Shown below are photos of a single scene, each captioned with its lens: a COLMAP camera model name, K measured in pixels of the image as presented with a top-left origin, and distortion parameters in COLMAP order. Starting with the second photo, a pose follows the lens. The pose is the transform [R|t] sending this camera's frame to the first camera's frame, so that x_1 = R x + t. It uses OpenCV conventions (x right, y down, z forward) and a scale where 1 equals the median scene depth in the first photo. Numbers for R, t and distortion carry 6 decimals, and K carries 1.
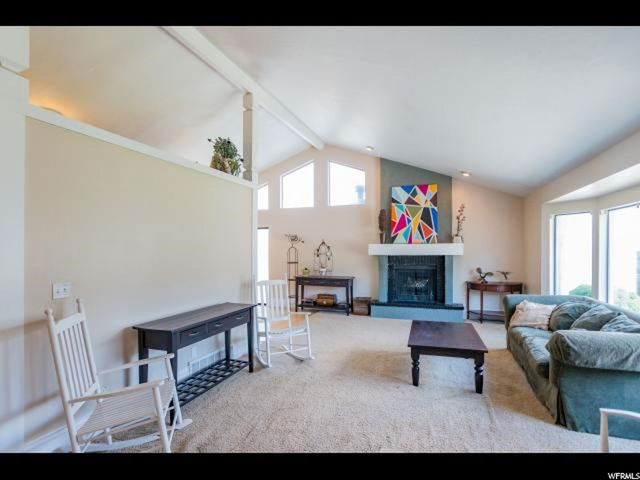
lens RADIAL K [[315.8, 0, 314.8], [0, 315.8, 242.7], [0, 0, 1]] dist [-0.002259, 0.000090]
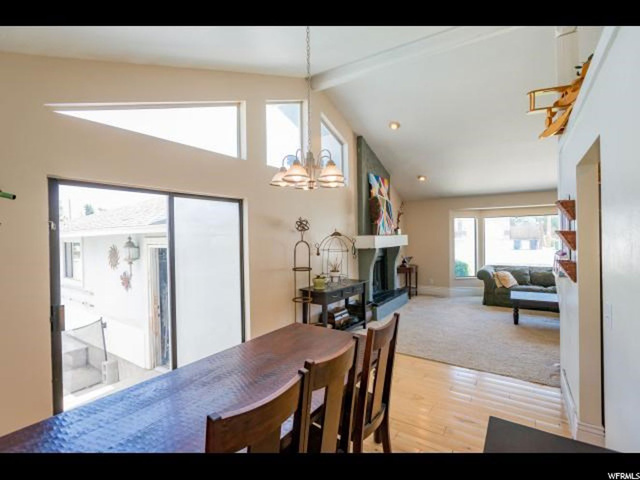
lens RADIAL K [[315.8, 0, 314.8], [0, 315.8, 242.7], [0, 0, 1]] dist [-0.002259, 0.000090]
pose [[0.229003, -0.020792, 0.973204, -0.670048], [-0.008576, 0.999690, 0.023376, 0.004951], [-0.973388, -0.013699, 0.228754, 0.928193]]
